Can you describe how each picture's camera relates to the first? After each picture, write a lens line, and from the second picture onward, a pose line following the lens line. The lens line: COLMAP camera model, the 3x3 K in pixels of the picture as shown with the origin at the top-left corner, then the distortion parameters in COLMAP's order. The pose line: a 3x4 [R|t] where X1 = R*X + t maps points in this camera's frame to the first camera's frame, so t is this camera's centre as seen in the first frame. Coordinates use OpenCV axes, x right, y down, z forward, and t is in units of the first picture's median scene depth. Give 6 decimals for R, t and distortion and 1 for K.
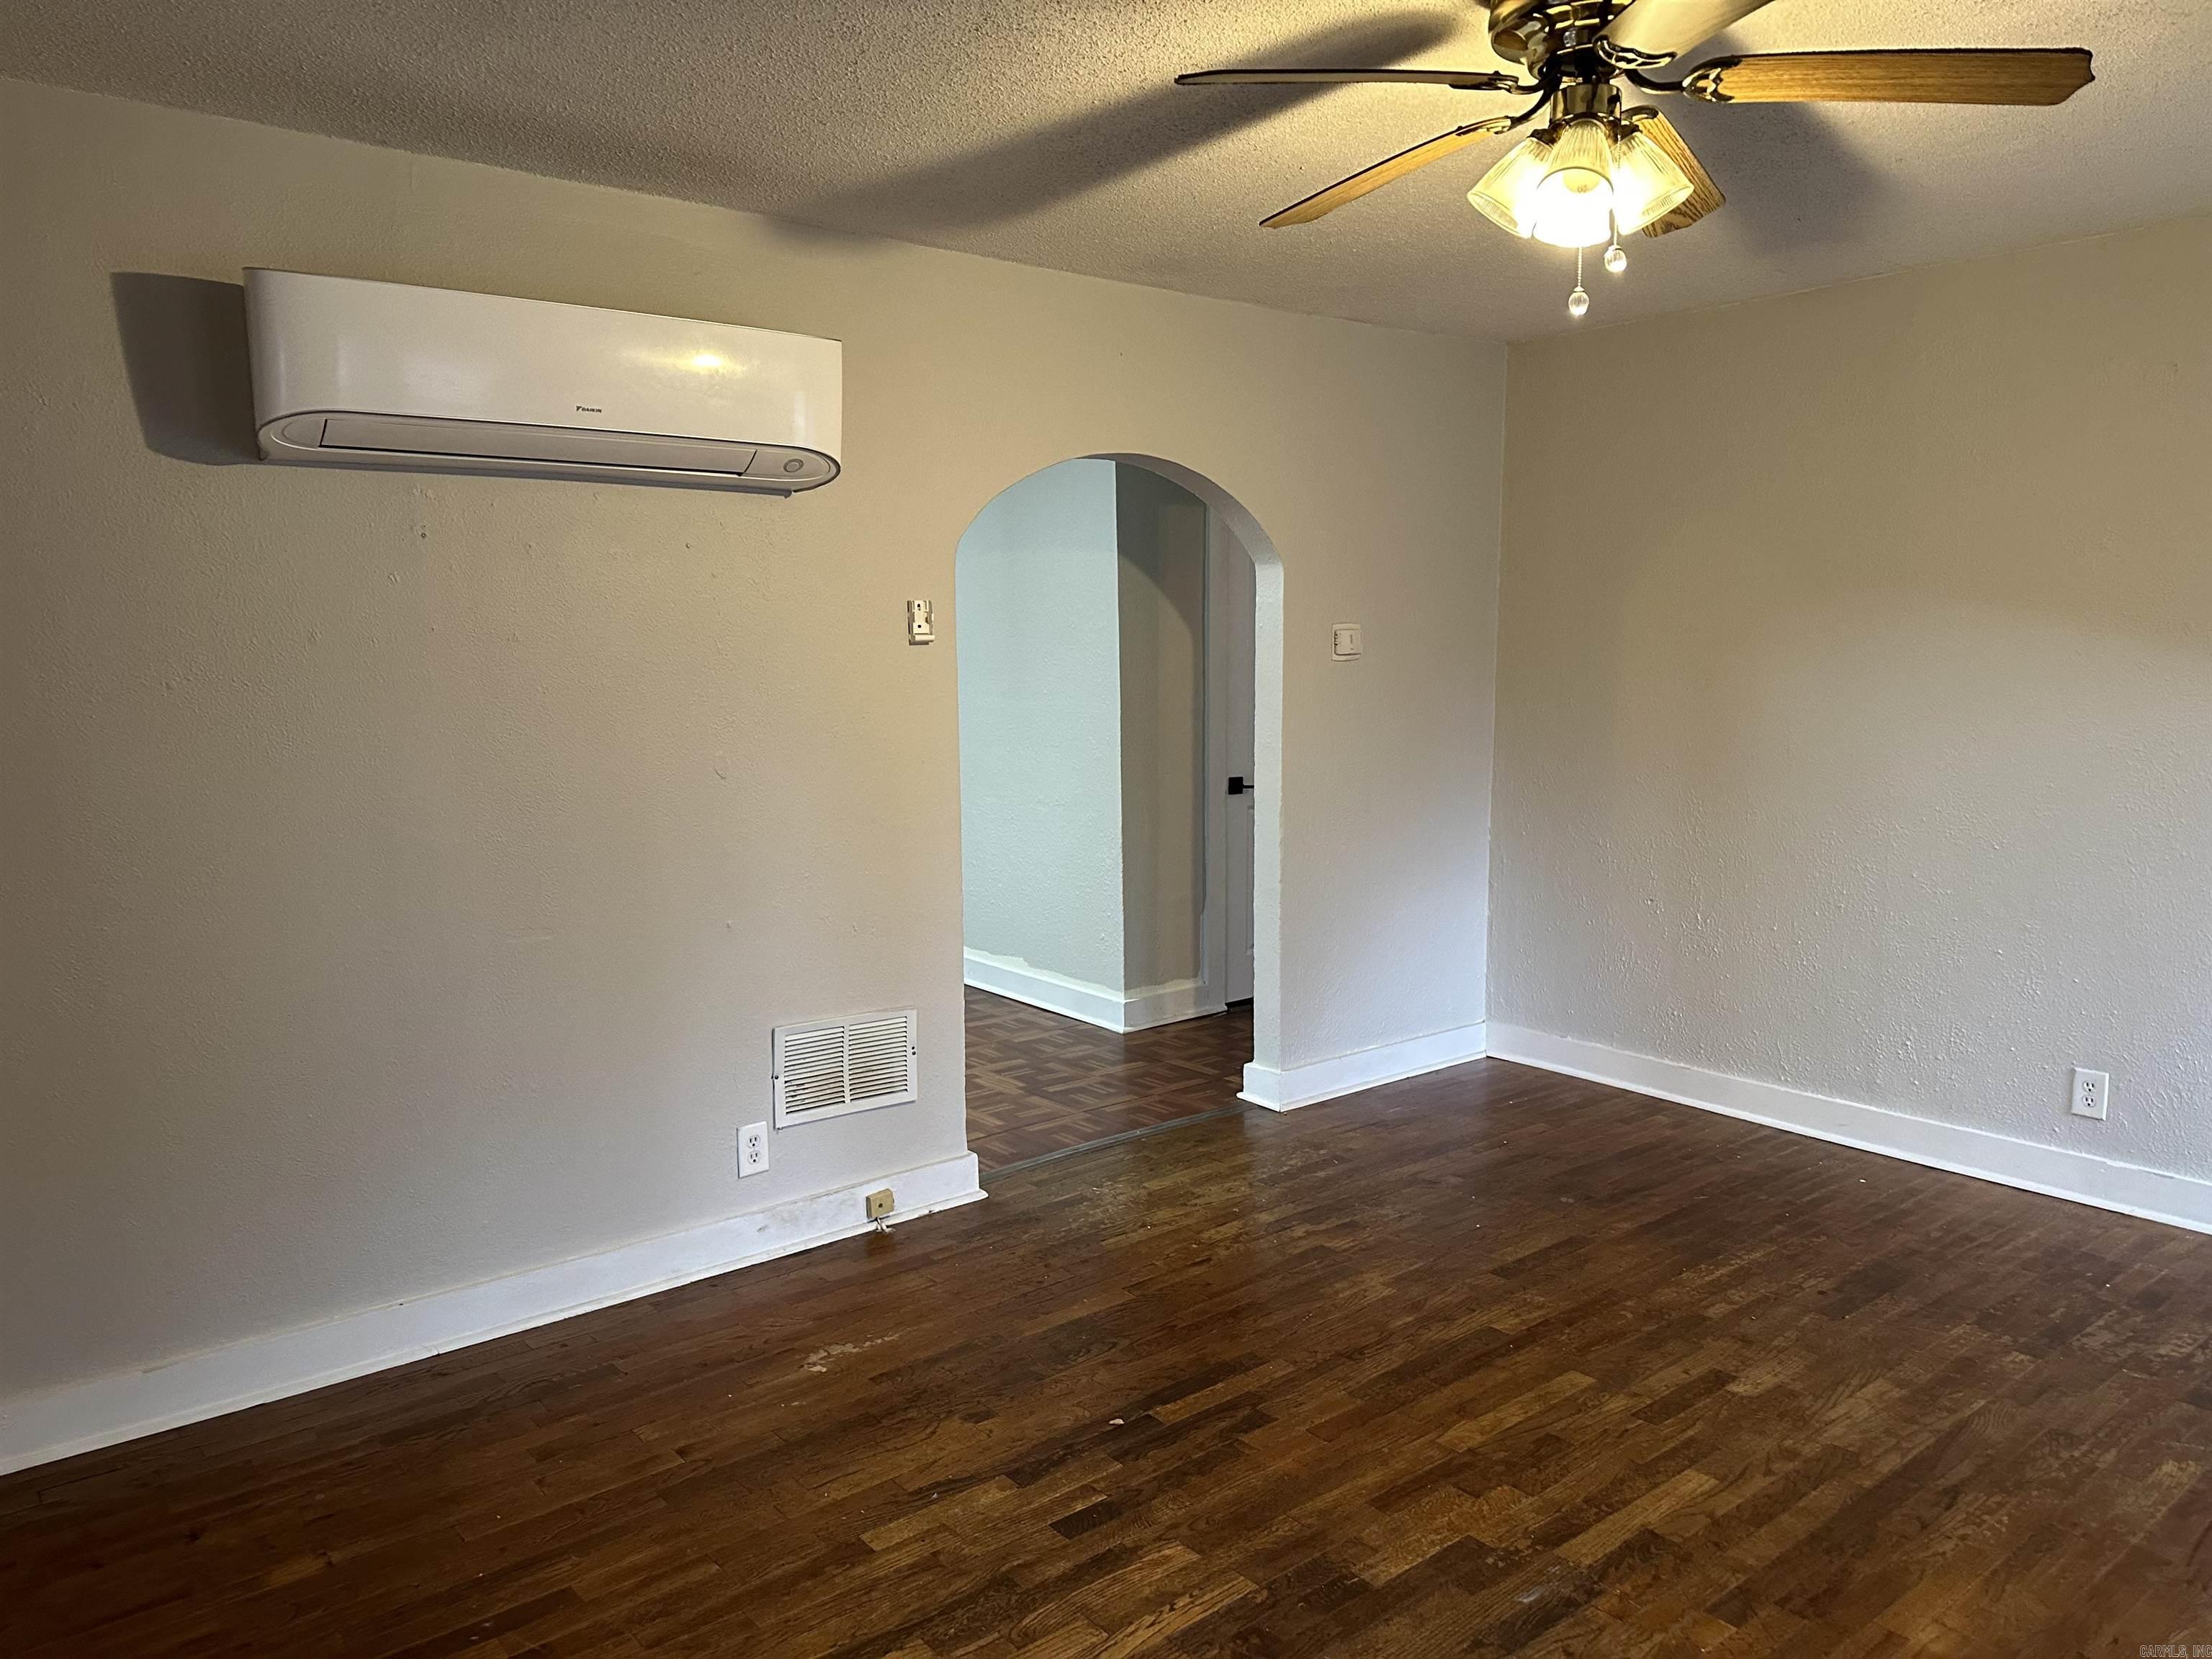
lens RADIAL K [[1518.1, 0, 1072.6], [0, 1518.1, 860.8], [0, 0, 1]] dist [0.027226, 0.000738]
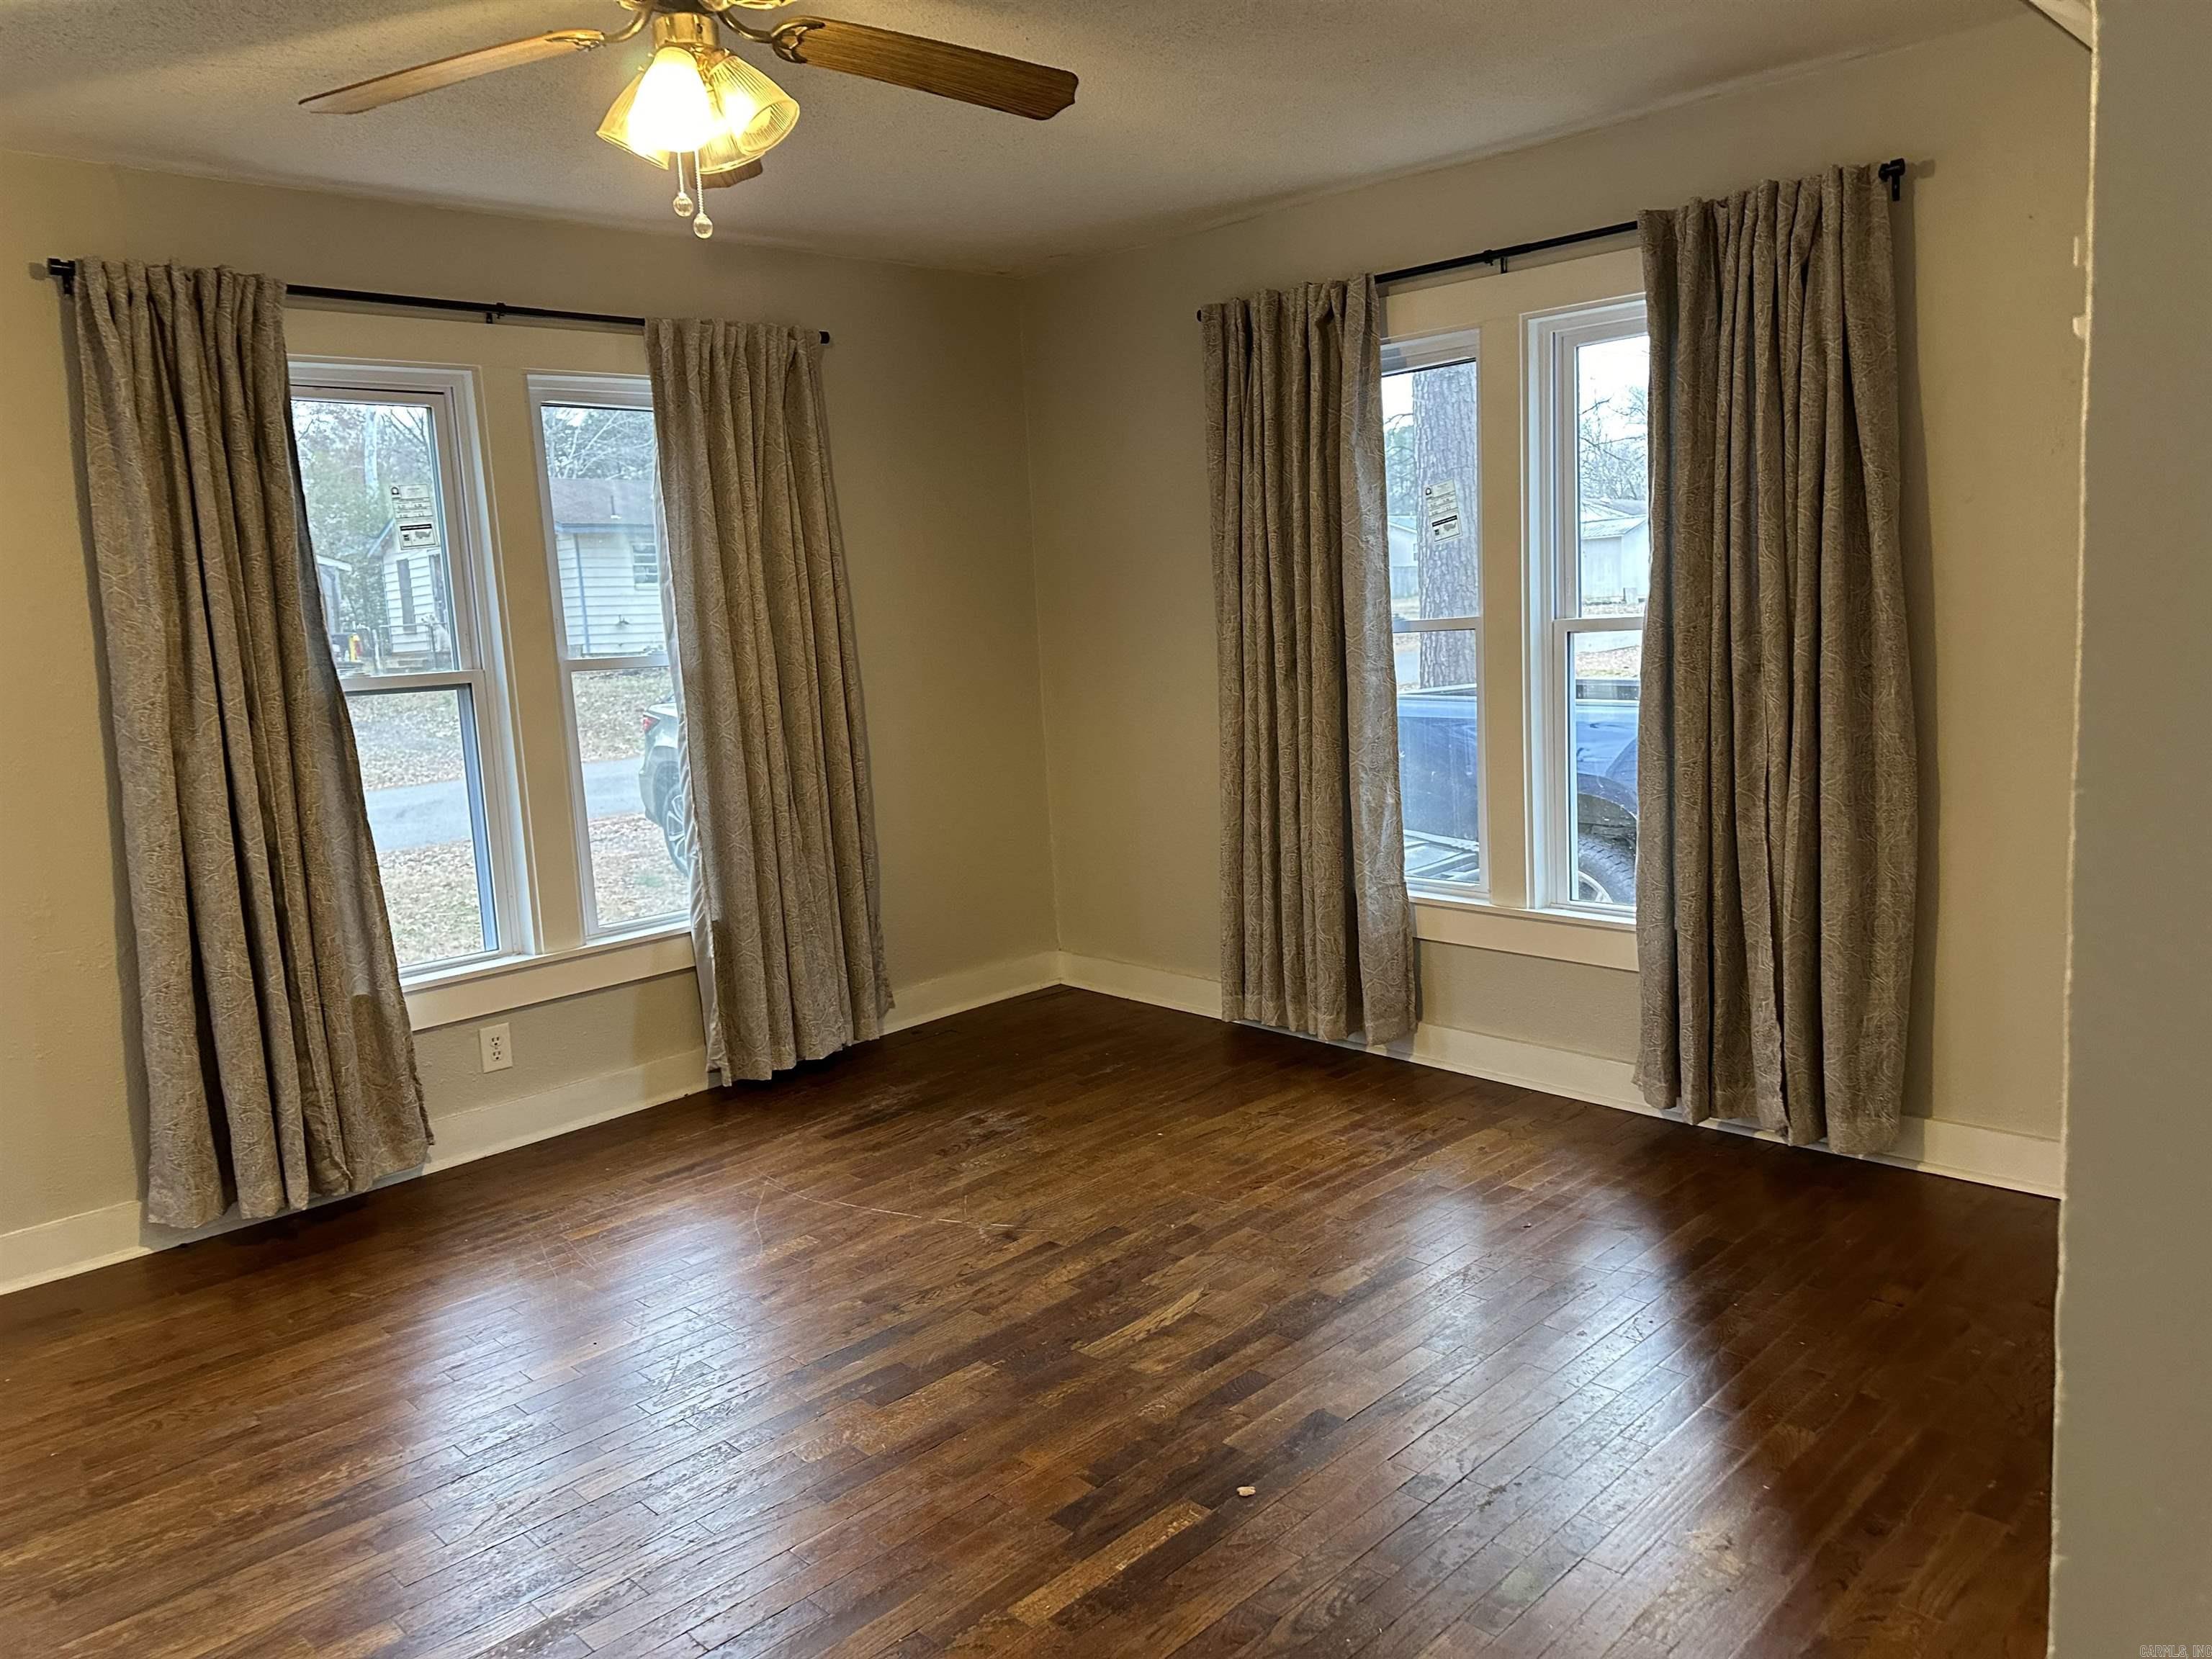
lens RADIAL K [[1569.7, 0, 1106.0], [0, 1569.7, 829.5], [0, 0, 1]] dist [0.127569, -0.239899]
pose [[-0.991304, 0.078078, -0.105924, 0.128763], [0.046371, 0.960586, 0.274089, -0.160899], [0.123149, 0.266794, -0.955853, 1.336444]]
